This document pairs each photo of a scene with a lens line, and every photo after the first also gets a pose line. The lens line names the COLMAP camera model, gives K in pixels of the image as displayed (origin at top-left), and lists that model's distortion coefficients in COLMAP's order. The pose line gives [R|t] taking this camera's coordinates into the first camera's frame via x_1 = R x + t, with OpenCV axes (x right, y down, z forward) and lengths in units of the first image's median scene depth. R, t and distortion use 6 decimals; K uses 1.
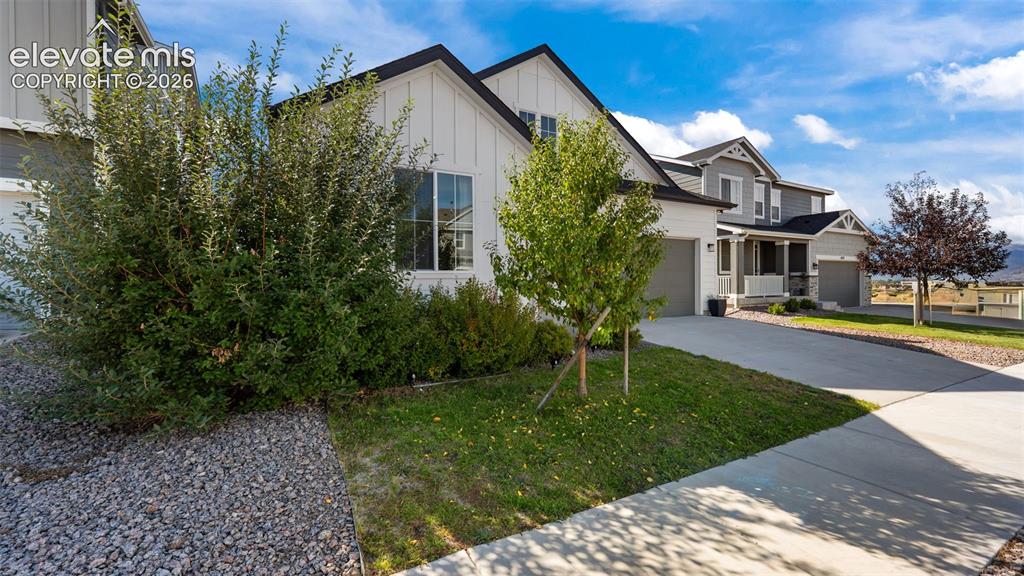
lens RADIAL K [[417.1, 0, 508.3], [0, 417.1, 279.7], [0, 0, 1]] dist [-0.003636, -0.000478]
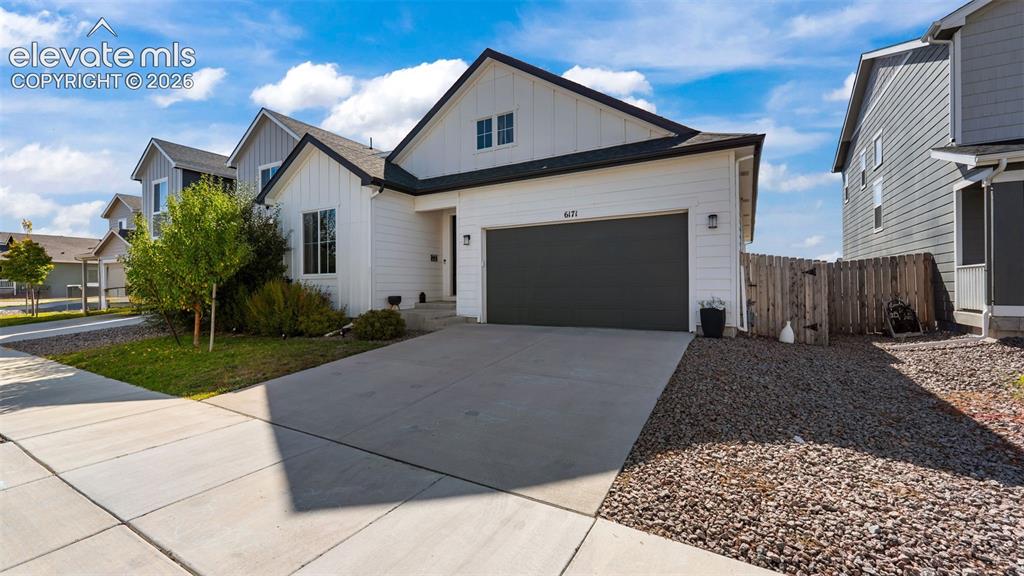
lens RADIAL K [[417.2, 0, 508.4], [0, 417.2, 279.4], [0, 0, 1]] dist [0.001127, -0.000098]
pose [[0.514334, -0.010364, -0.857528, 0.978260], [0.007166, 0.999944, -0.007787, 0.010736], [0.857560, -0.002139, 0.514379, 0.509388]]
